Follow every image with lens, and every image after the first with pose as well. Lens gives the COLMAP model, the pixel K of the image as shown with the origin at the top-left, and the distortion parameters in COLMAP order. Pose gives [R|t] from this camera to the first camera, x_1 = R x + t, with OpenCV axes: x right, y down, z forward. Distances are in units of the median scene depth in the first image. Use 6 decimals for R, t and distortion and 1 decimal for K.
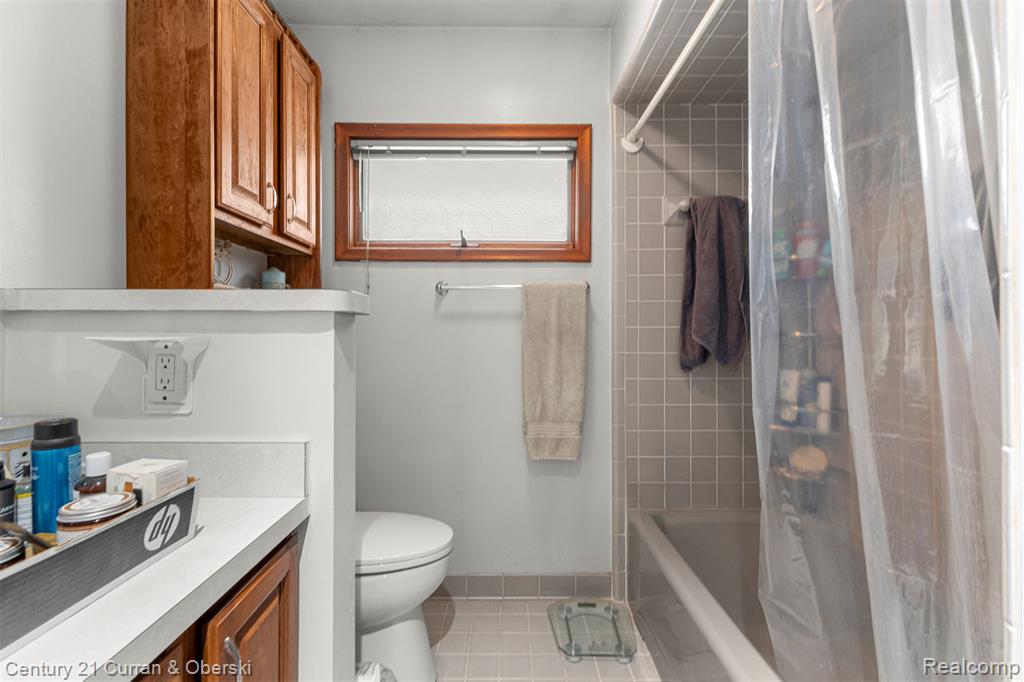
lens RADIAL K [[442.6, 0, 508.4], [0, 442.6, 333.8], [0, 0, 1]] dist [0.010814, -0.000311]
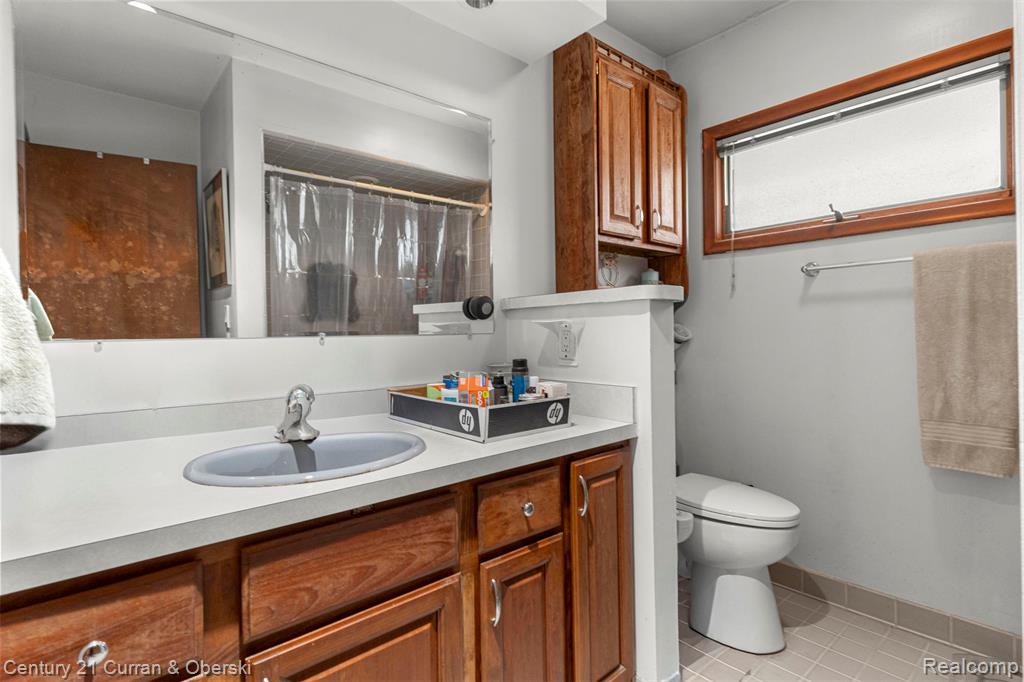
lens RADIAL K [[505.3, 0, 512.4], [0, 505.3, 335.8], [0, 0, 1]] dist [0.004722, 0.000559]
pose [[0.656277, -0.007704, -0.754480, 0.261269], [0.015507, 0.999874, 0.003278, 0.025922], [0.754360, -0.013851, 0.656314, -0.200658]]
